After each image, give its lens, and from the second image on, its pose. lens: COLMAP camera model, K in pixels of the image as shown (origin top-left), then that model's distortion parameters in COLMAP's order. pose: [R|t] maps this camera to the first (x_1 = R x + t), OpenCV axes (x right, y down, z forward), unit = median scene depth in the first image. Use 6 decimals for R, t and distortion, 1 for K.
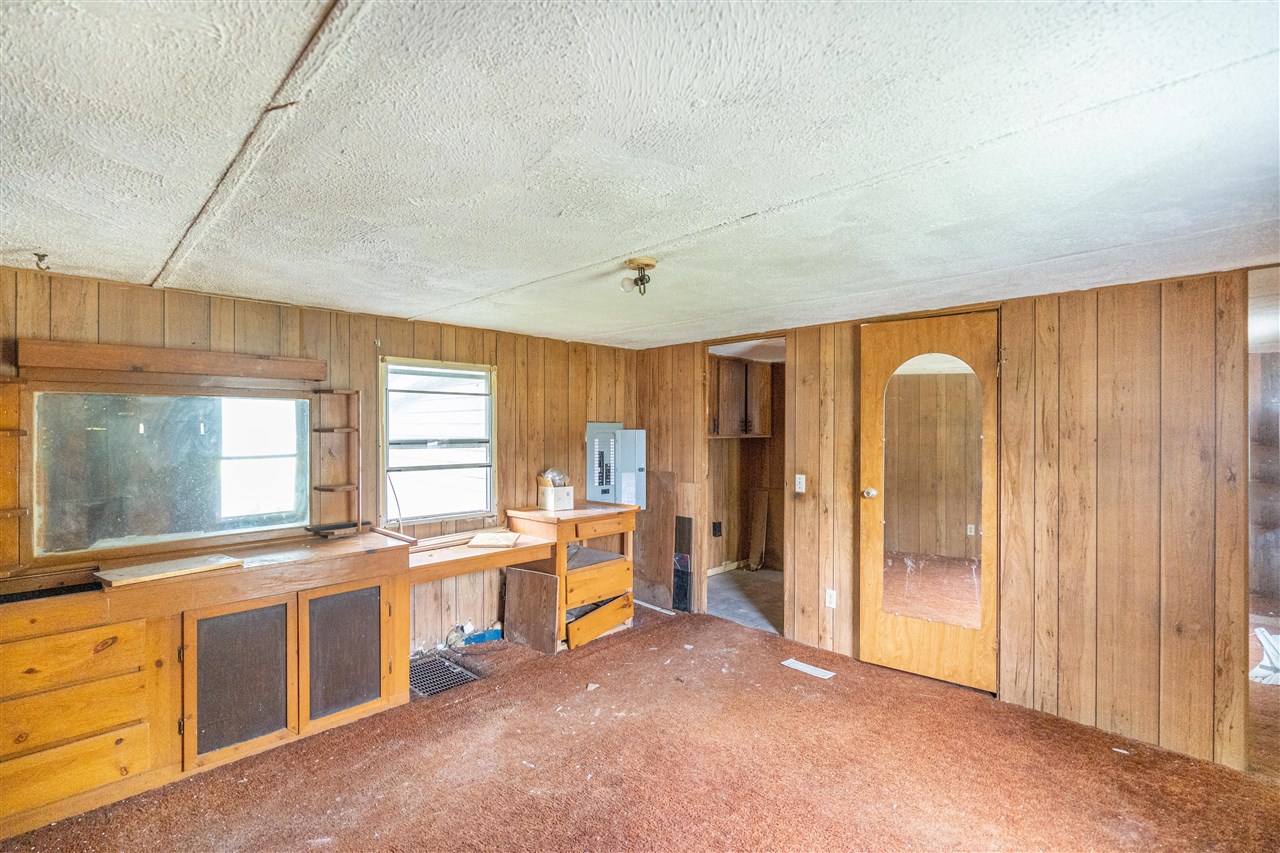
lens RADIAL K [[584.2, 0, 645.8], [0, 584.2, 421.0], [0, 0, 1]] dist [-0.005848, 0.002069]
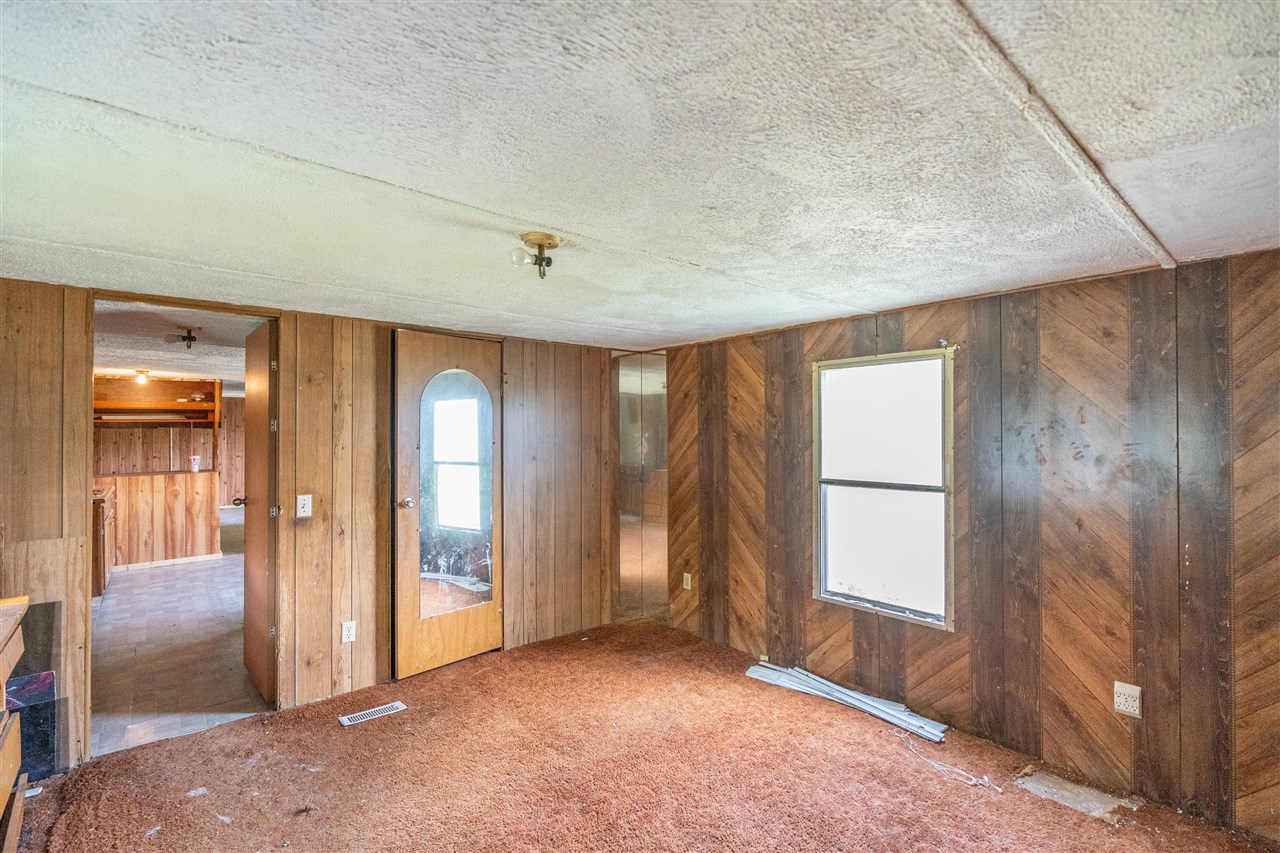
lens RADIAL K [[584.2, 0, 632.6], [0, 584.2, 421.9], [0, 0, 1]] dist [-0.005848, 0.002069]
pose [[0.082904, 0.021877, 0.996317, -0.558569], [-0.004957, 0.999756, -0.021540, 0.006799], [-0.996545, -0.003153, 0.082993, 0.536978]]
